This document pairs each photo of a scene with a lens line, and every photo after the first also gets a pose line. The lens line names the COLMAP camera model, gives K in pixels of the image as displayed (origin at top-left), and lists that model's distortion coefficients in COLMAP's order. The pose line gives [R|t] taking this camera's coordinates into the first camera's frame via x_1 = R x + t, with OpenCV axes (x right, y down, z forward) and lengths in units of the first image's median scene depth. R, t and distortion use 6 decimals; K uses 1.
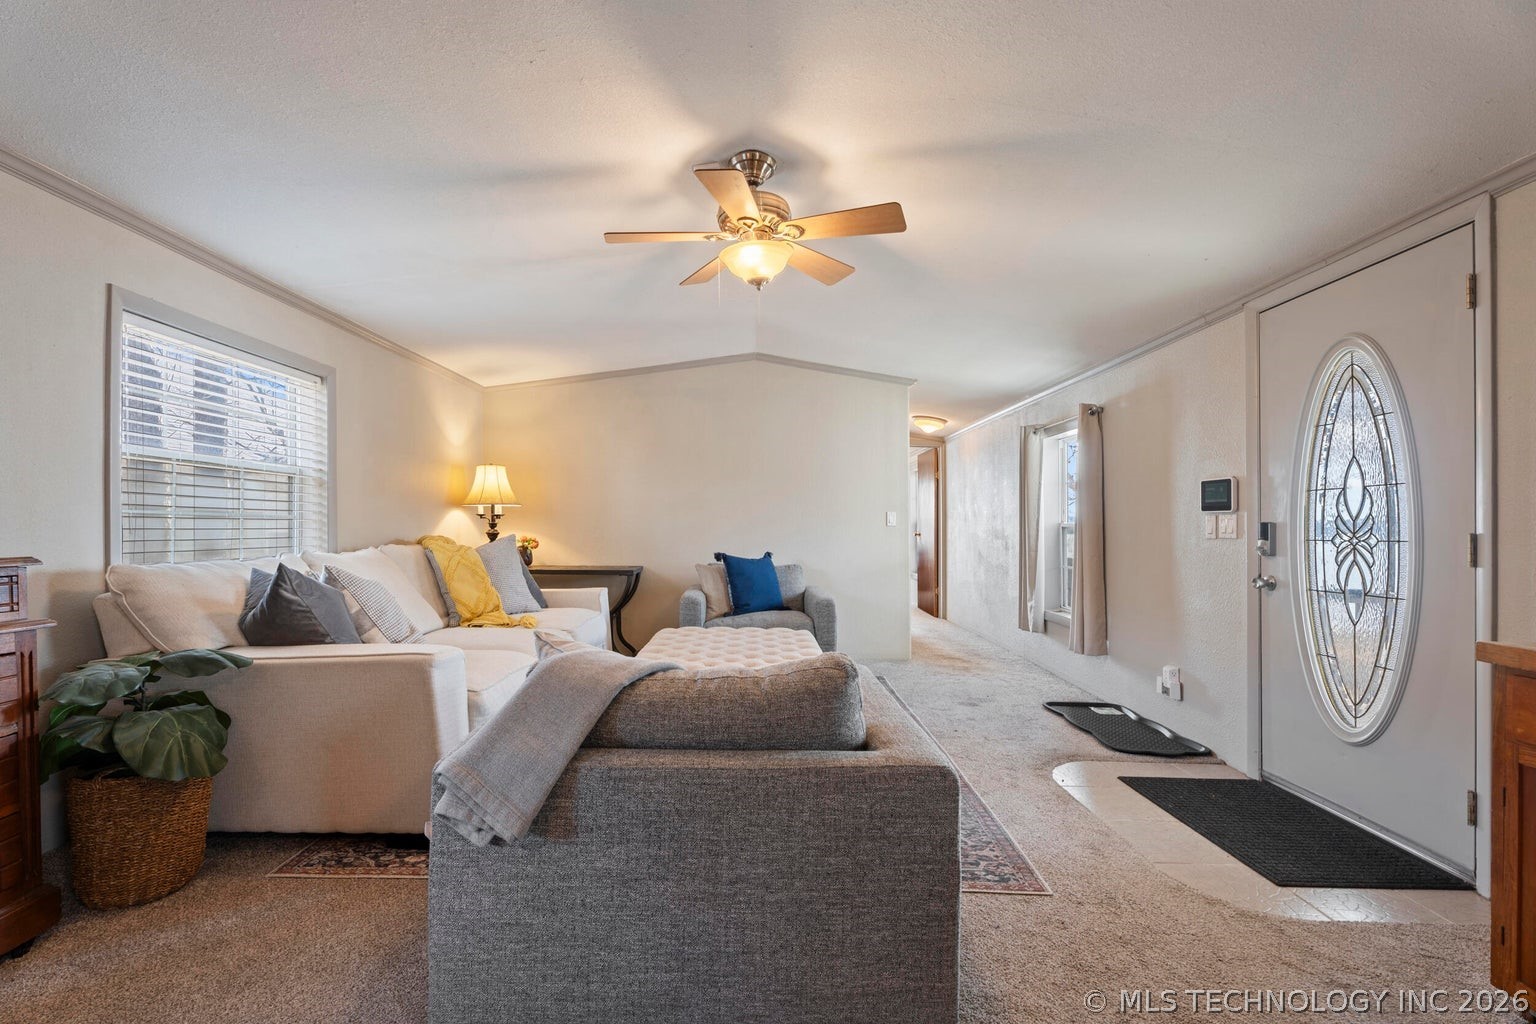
lens RADIAL K [[693.7, 0, 767.4], [0, 693.7, 519.6], [0, 0, 1]] dist [0.004093, 0.000153]
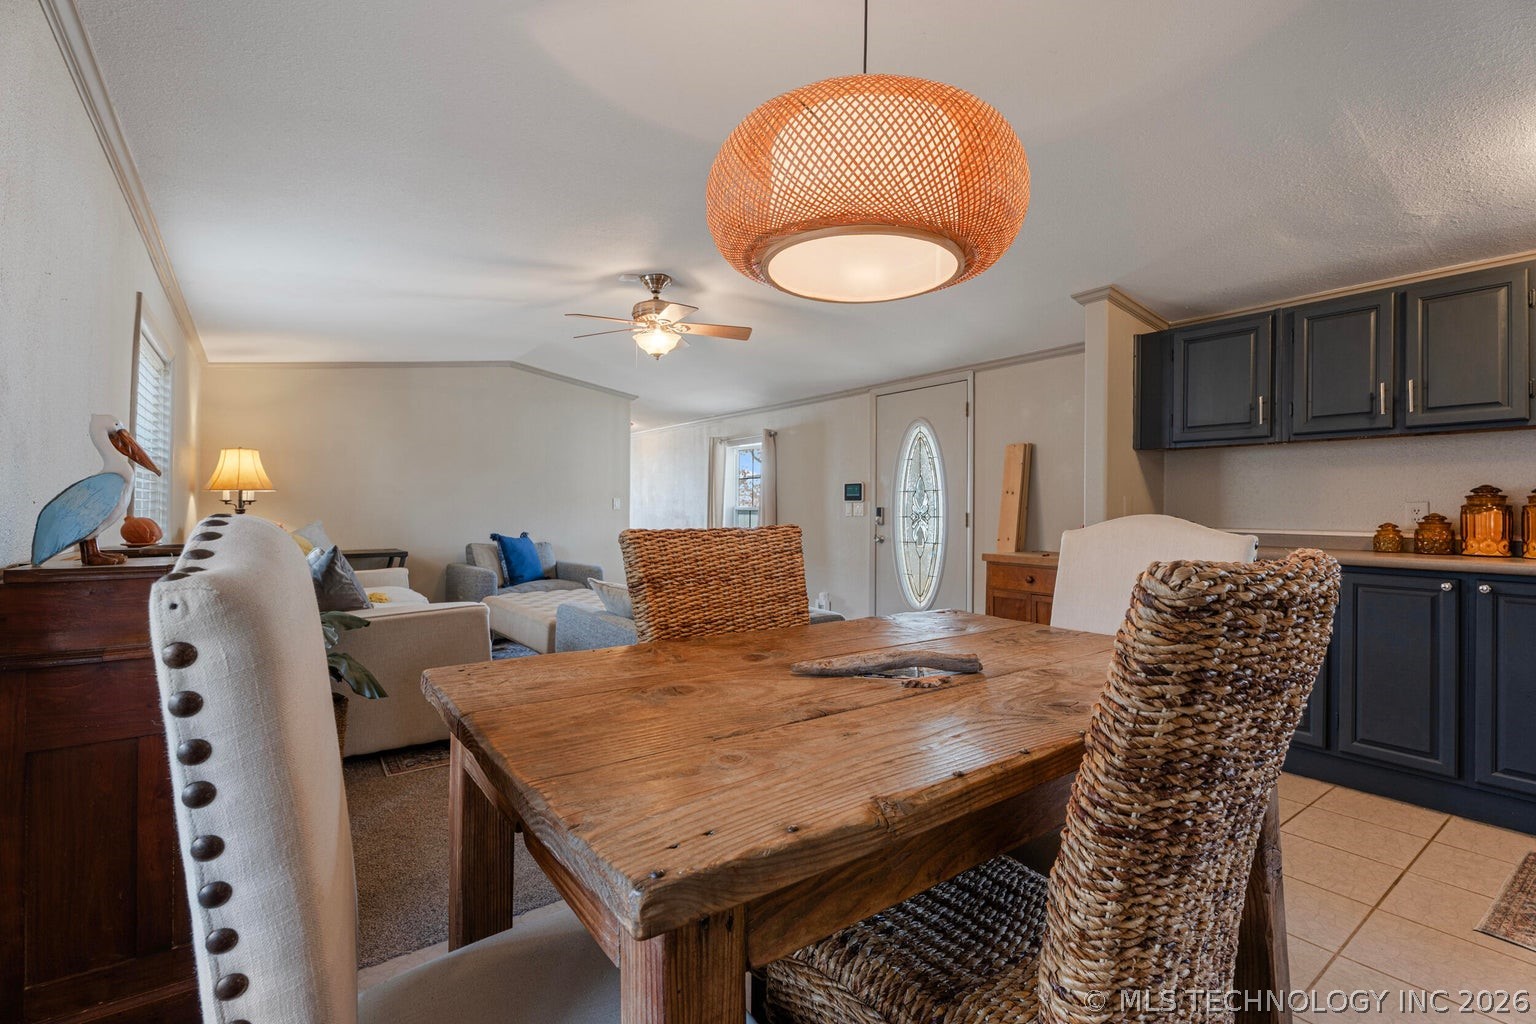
lens RADIAL K [[693.7, 0, 768.3], [0, 693.7, 506.2], [0, 0, 1]] dist [0.004093, 0.000153]
pose [[0.813179, -0.004349, 0.581997, -0.569109], [-0.001572, 0.999952, 0.009669, -0.015280], [-0.582011, -0.008778, 0.813133, -0.326867]]
